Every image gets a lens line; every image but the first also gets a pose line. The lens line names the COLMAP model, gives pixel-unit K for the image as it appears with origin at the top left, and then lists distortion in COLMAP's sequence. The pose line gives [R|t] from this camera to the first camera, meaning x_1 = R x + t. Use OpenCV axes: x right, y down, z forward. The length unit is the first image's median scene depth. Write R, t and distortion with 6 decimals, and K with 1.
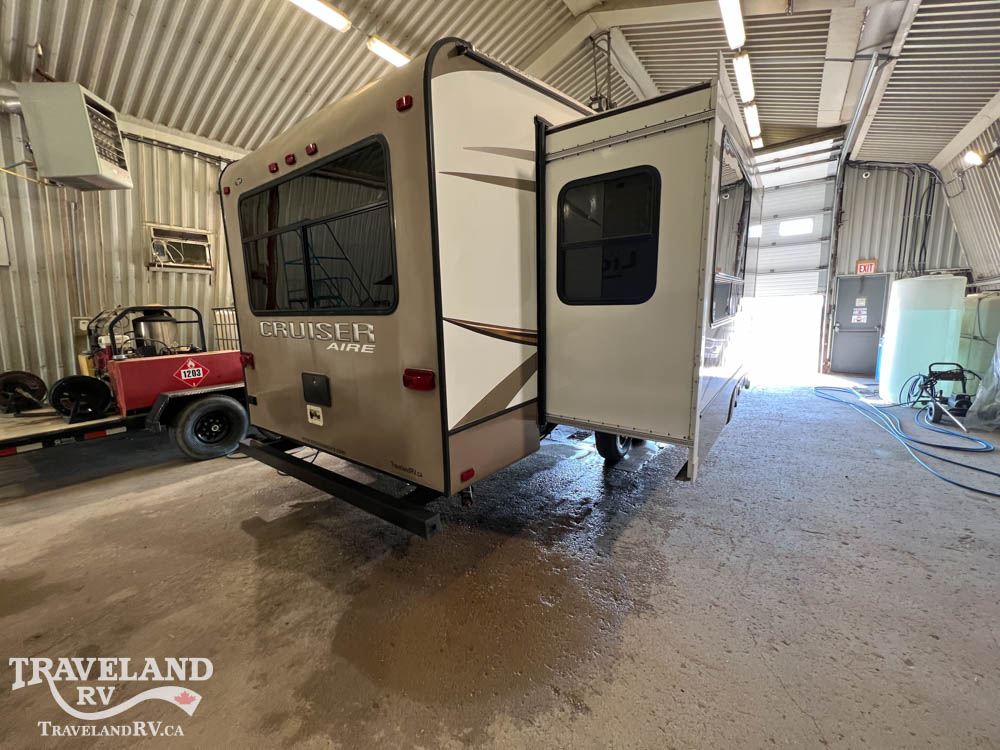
lens RADIAL K [[400.0, 0, 499.6], [0, 400.0, 376.3], [0, 0, 1]] dist [-0.001489, 0.000567]
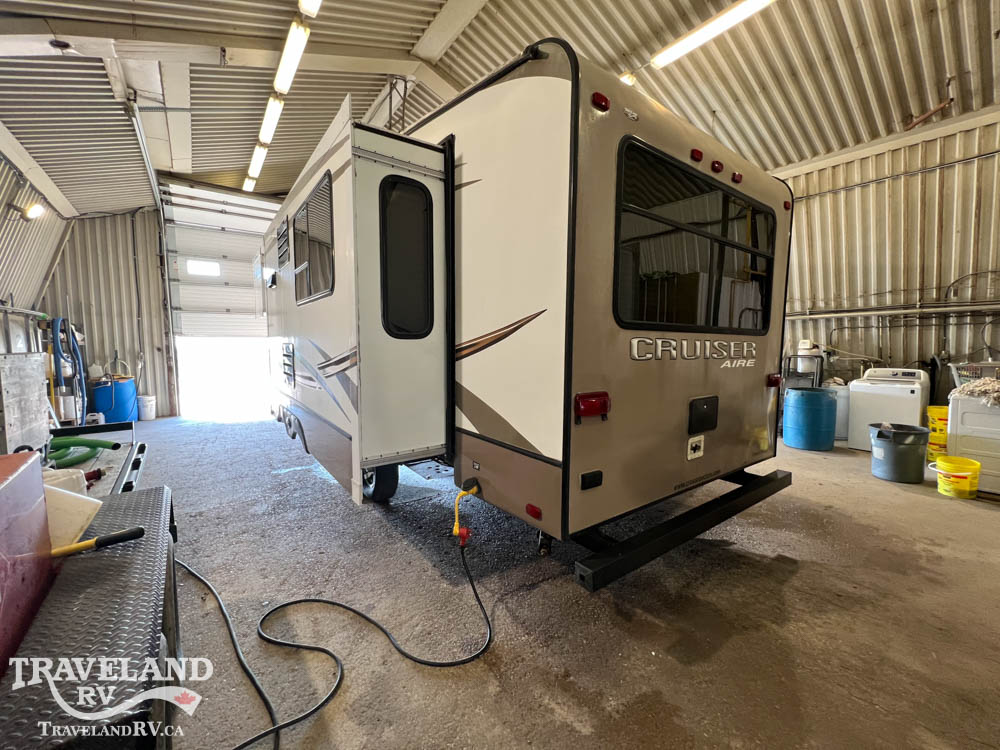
lens RADIAL K [[400.0, 0, 499.6], [0, 400.0, 373.9], [0, 0, 1]] dist [-0.001489, 0.000567]
pose [[0.291016, -0.049645, 0.955429, -1.556305], [0.144579, 0.989466, 0.007376, -0.141118], [-0.945731, 0.135989, 0.295128, 1.247777]]
